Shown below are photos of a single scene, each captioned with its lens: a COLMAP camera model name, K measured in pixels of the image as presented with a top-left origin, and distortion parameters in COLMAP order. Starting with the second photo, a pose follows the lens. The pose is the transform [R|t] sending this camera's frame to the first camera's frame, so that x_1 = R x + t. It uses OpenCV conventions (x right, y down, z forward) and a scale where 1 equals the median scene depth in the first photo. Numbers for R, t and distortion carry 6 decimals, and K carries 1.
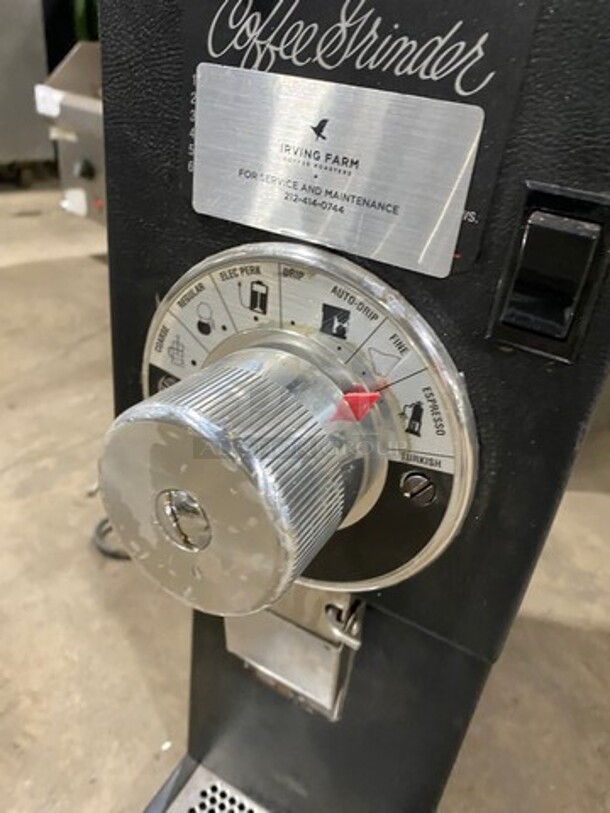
lens RADIAL K [[614.5, 0, 320.0], [0, 614.5, 403.6], [0, 0, 1]] dist [-0.017757, 0.000655]
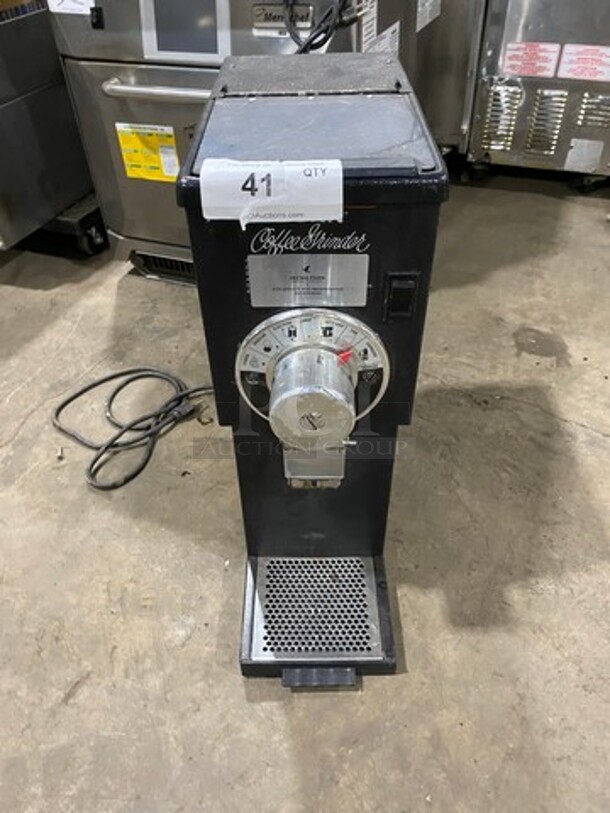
lens RADIAL K [[609.1, 0, 288.4], [0, 609.1, 406.0], [0, 0, 1]] dist [-0.001264, 0.000621]
pose [[0.880242, -0.408665, 0.241178, -0.881595], [0.337678, 0.896537, 0.286697, -0.654224], [-0.333388, -0.170923, 0.927167, -1.406775]]
